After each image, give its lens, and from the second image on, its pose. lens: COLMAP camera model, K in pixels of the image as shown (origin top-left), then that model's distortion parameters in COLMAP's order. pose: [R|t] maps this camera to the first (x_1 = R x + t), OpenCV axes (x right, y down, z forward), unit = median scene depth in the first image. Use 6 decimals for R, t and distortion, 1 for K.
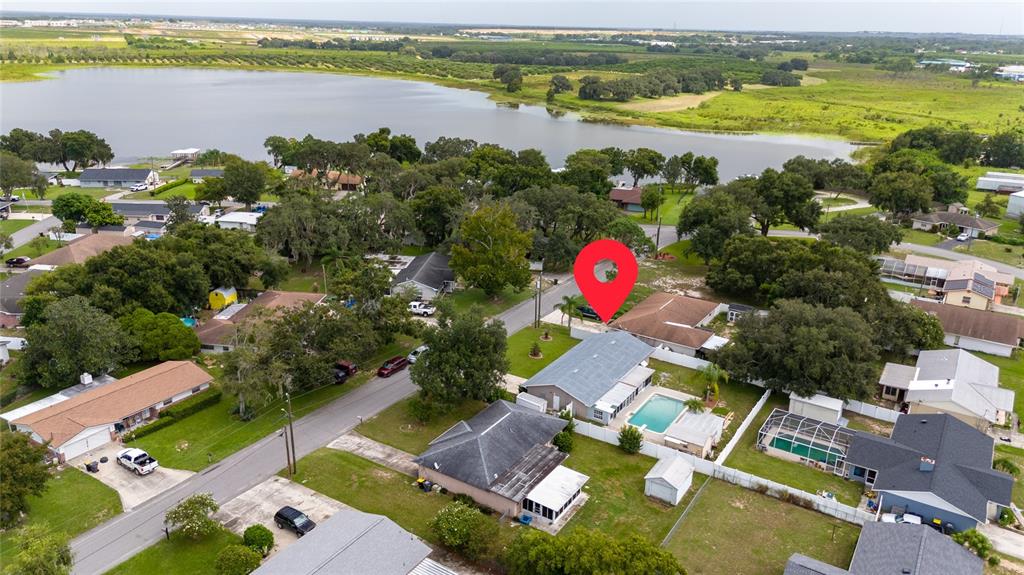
lens RADIAL K [[755.7, 0, 508.9], [0, 755.7, 291.1], [0, 0, 1]] dist [0.057408, -0.059339]
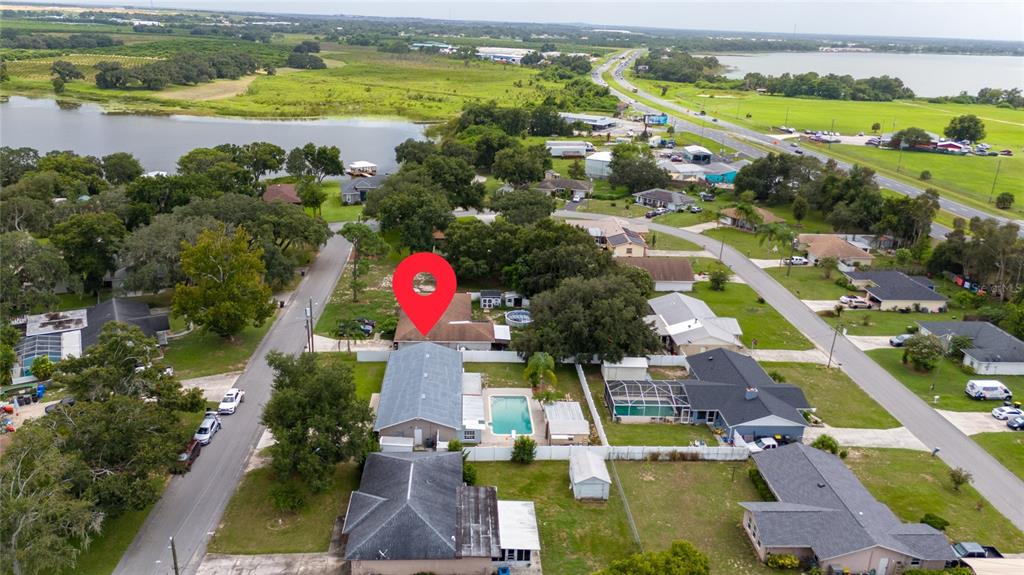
lens RADIAL K [[755.7, 0, 513.4], [0, 755.7, 289.6], [0, 0, 1]] dist [0.057408, -0.059339]
pose [[0.806270, -0.189156, 0.560489, -0.223768], [0.177547, 0.981194, 0.075734, -0.050814], [-0.564274, 0.038451, 0.824692, 0.129632]]
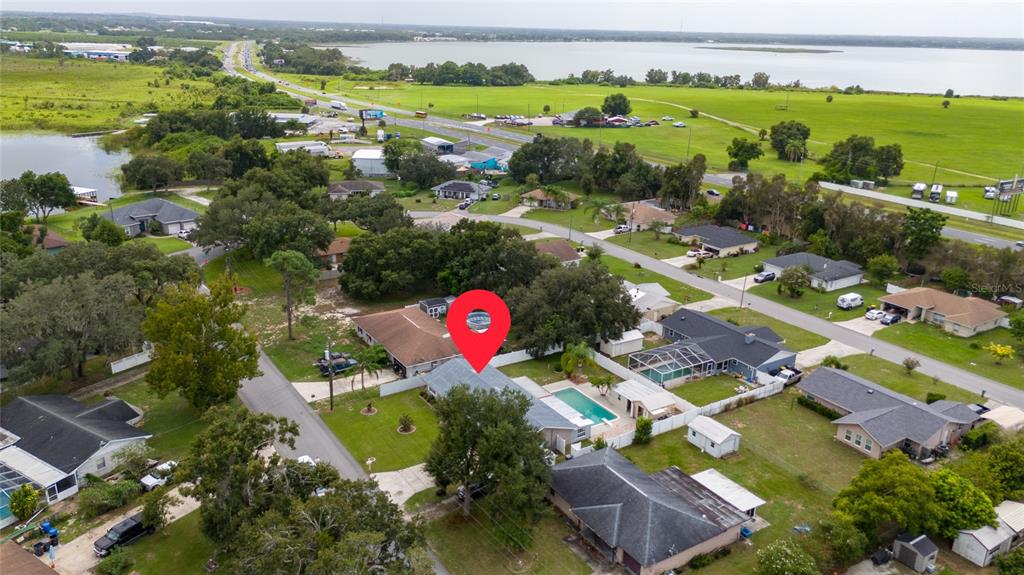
lens RADIAL K [[755.7, 0, 516.9], [0, 755.7, 290.3], [0, 0, 1]] dist [0.057408, -0.059339]
pose [[0.406124, -0.310312, 0.859517, -0.461287], [0.286624, 0.936370, 0.202628, -0.150320], [-0.867704, 0.164066, 0.469225, 0.404955]]
